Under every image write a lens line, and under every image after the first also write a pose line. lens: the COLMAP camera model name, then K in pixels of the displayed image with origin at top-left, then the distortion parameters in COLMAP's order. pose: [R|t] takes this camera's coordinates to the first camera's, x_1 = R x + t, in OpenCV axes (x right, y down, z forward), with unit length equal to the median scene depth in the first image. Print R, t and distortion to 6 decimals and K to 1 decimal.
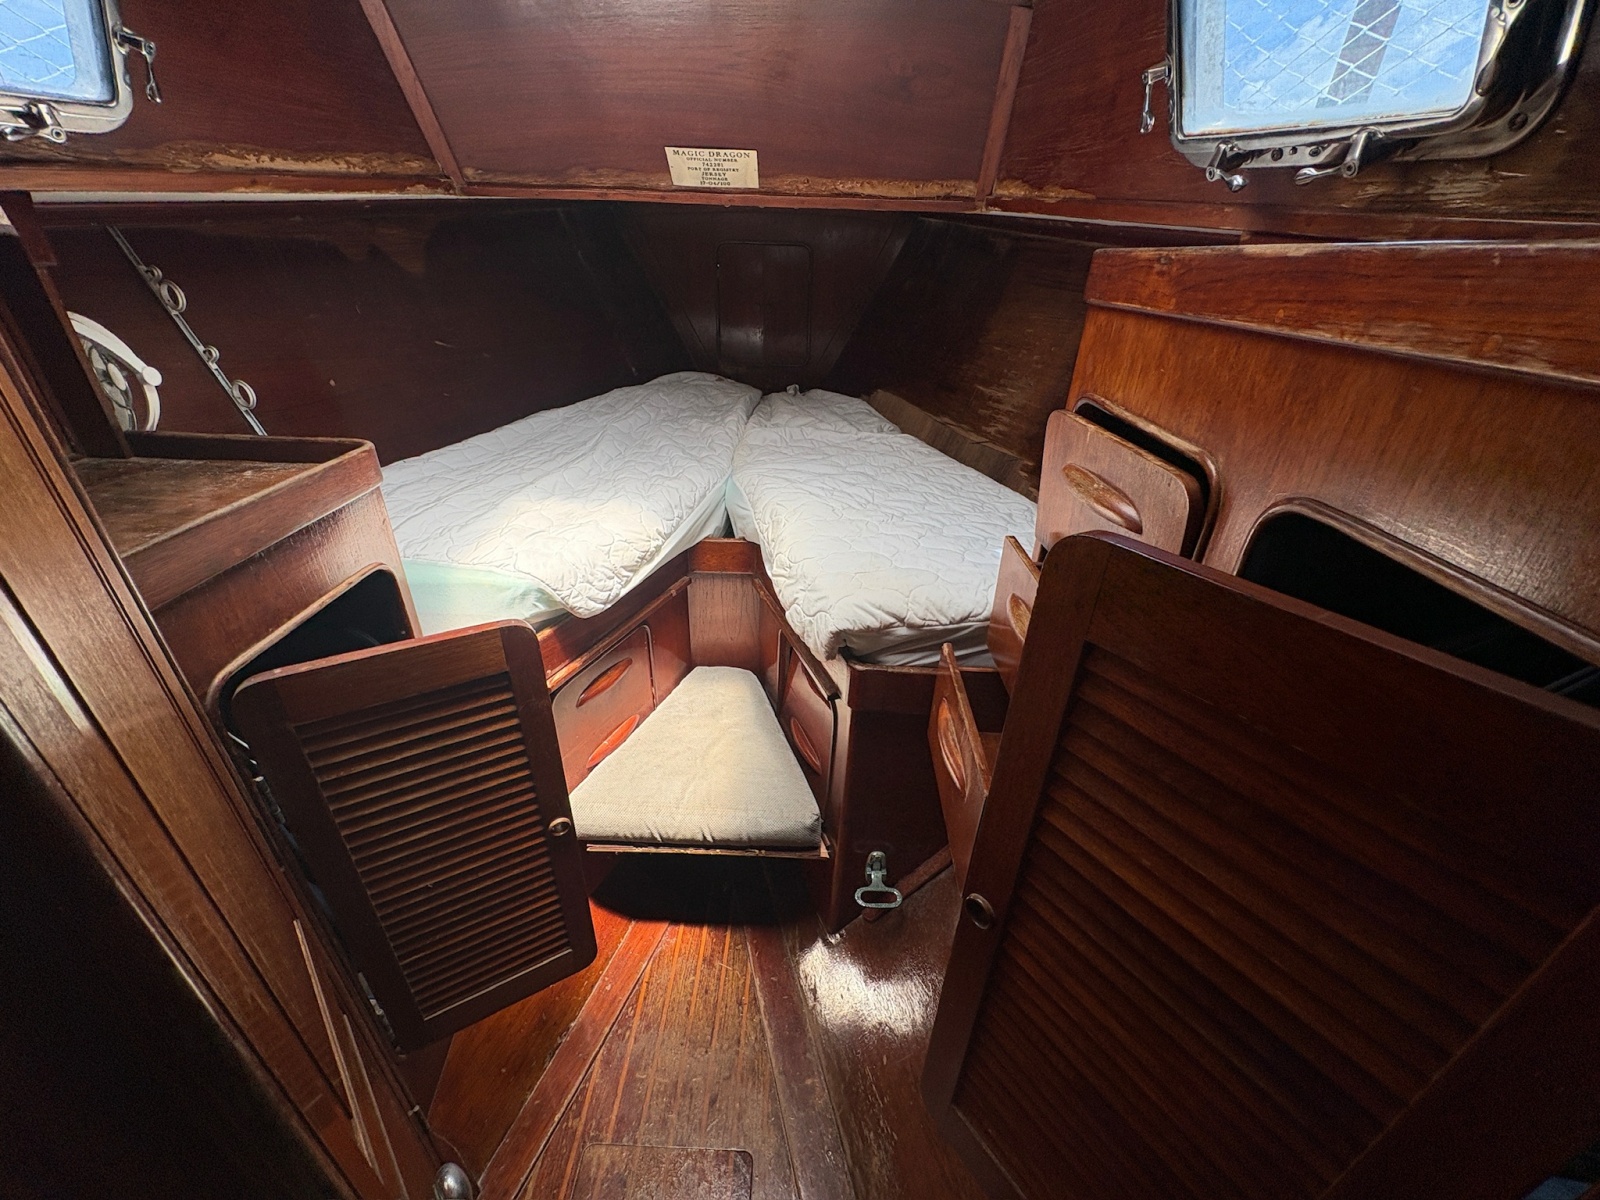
lens RADIAL K [[639.3, 0, 798.3], [0, 639.3, 600.4], [0, 0, 1]] dist [-0.000118, 0.000162]
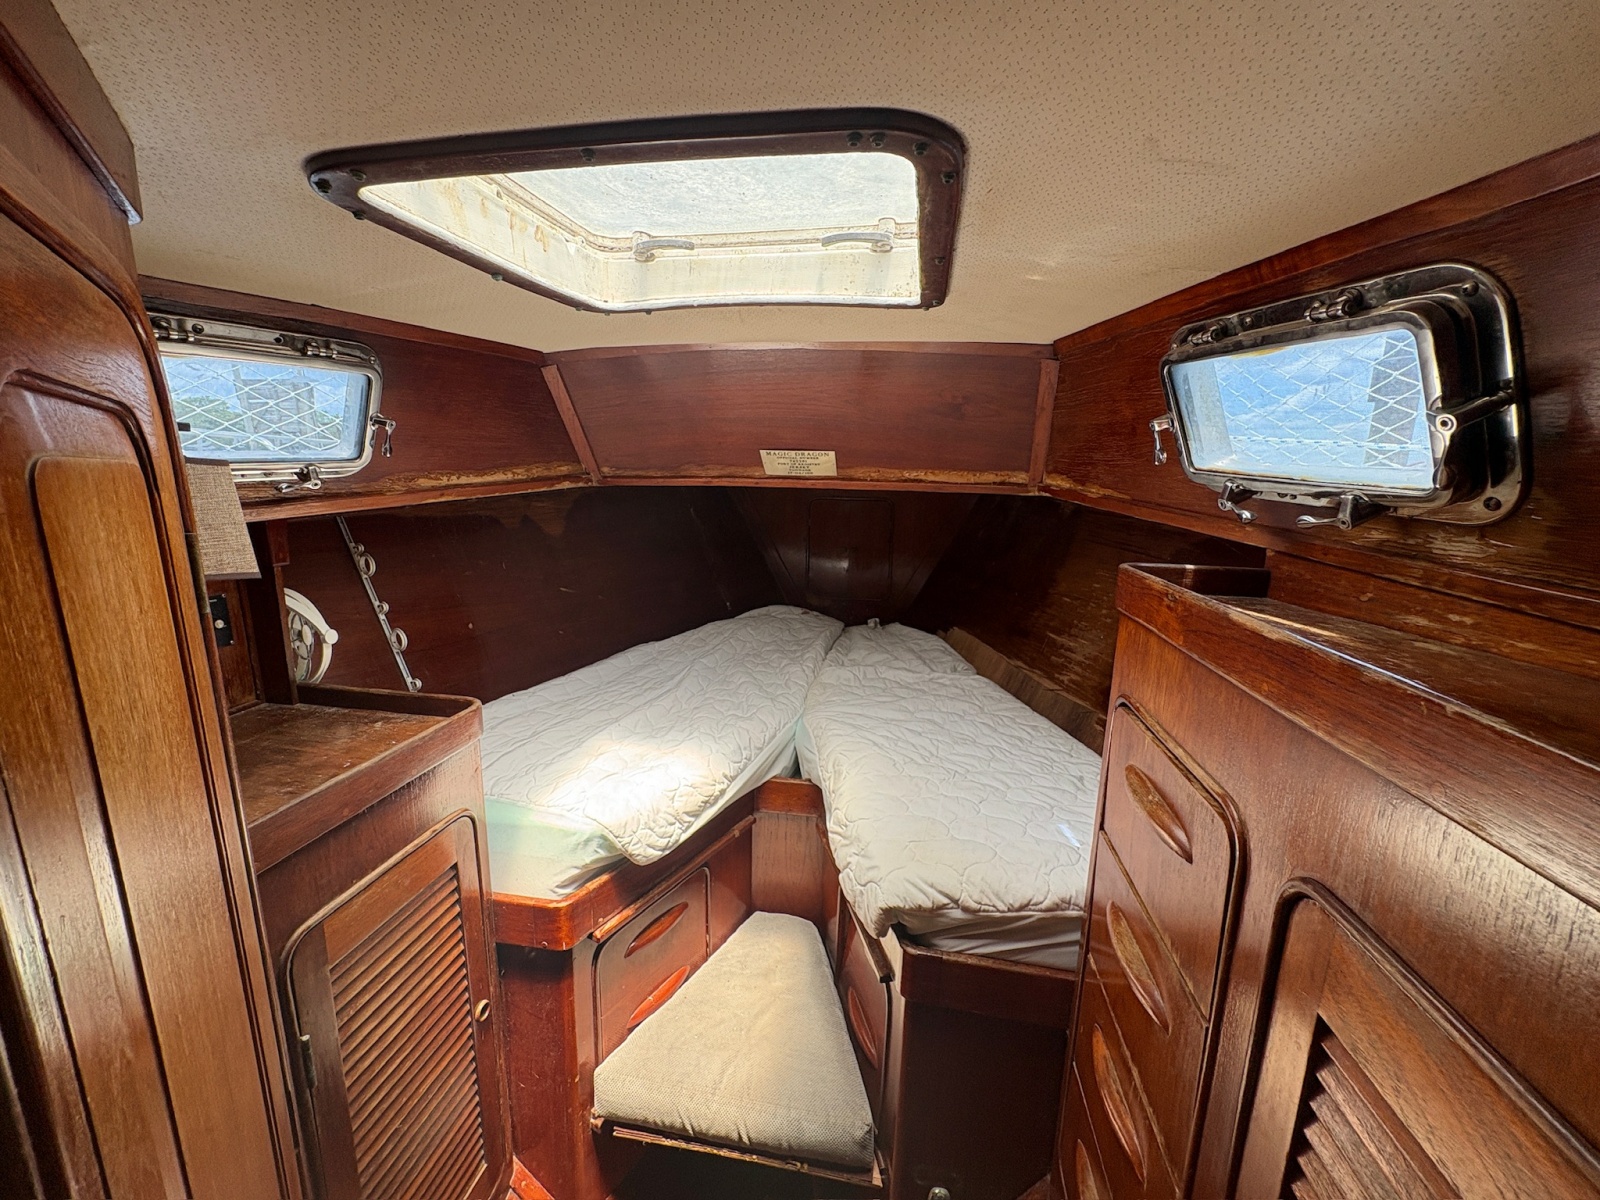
lens RADIAL K [[639.3, 0, 799.1], [0, 639.3, 599.6], [0, 0, 1]] dist [-0.000118, 0.000162]
pose [[0.988467, 0.018054, -0.150355, 0.058060], [-0.062890, 0.952139, -0.299125, -0.084820], [0.137758, 0.305131, 0.942294, -0.053736]]
